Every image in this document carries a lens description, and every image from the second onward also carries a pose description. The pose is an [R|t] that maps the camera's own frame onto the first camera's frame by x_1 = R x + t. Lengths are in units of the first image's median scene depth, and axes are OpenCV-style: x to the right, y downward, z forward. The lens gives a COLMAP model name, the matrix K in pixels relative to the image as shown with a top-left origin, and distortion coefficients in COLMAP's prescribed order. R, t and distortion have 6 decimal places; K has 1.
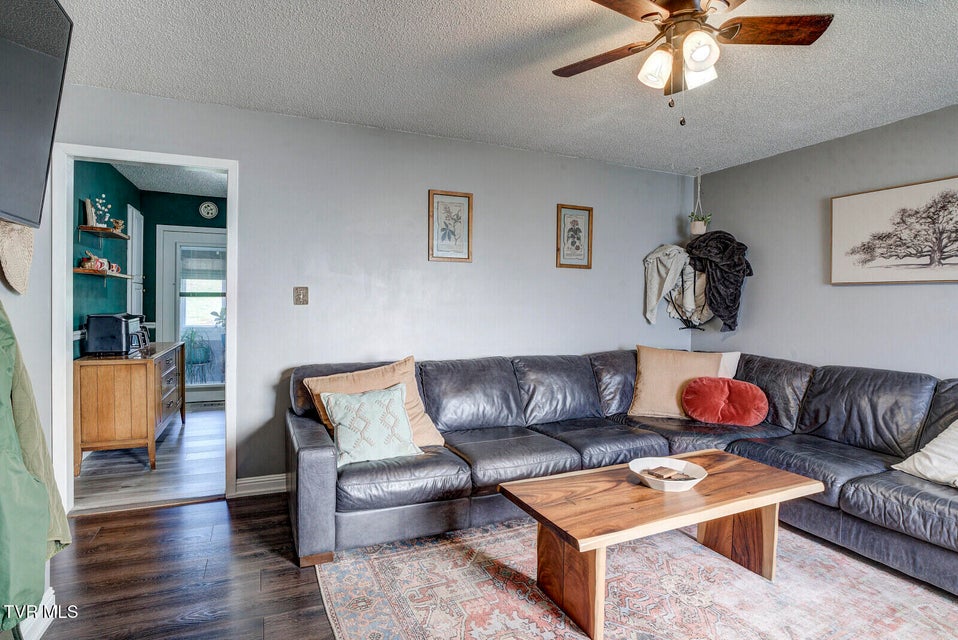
lens RADIAL K [[482.6, 0, 484.9], [0, 482.6, 302.1], [0, 0, 1]] dist [-0.043096, 0.000558]
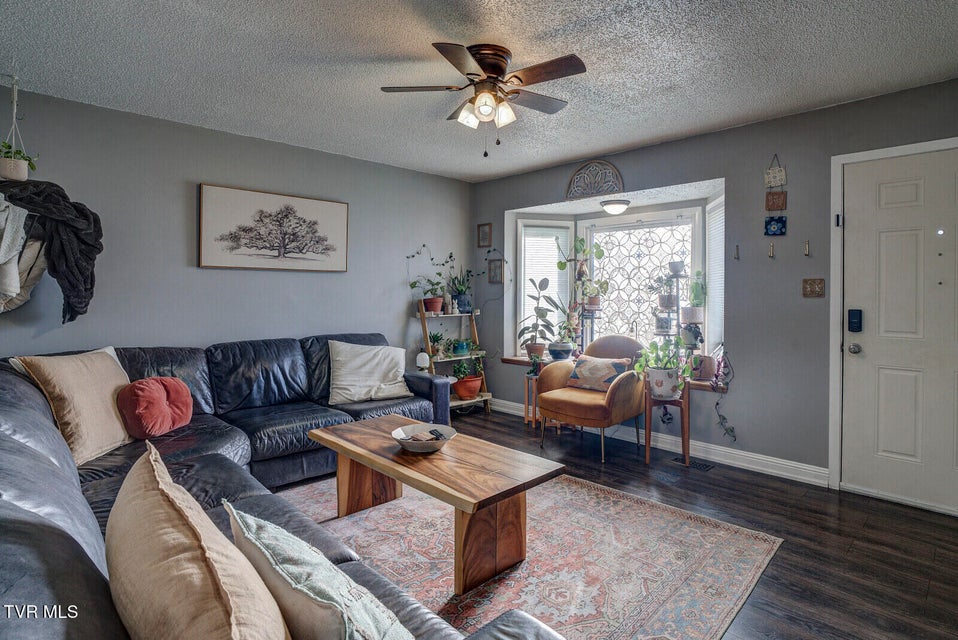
lens RADIAL K [[496.7, 0, 476.8], [0, 496.7, 286.1], [0, 0, 1]] dist [-0.047498, 0.000107]
pose [[-0.321937, -0.004567, 0.946750, -0.543061], [-0.009473, 0.999954, 0.001603, -0.003733], [-0.946714, -0.008452, -0.321966, 0.878772]]
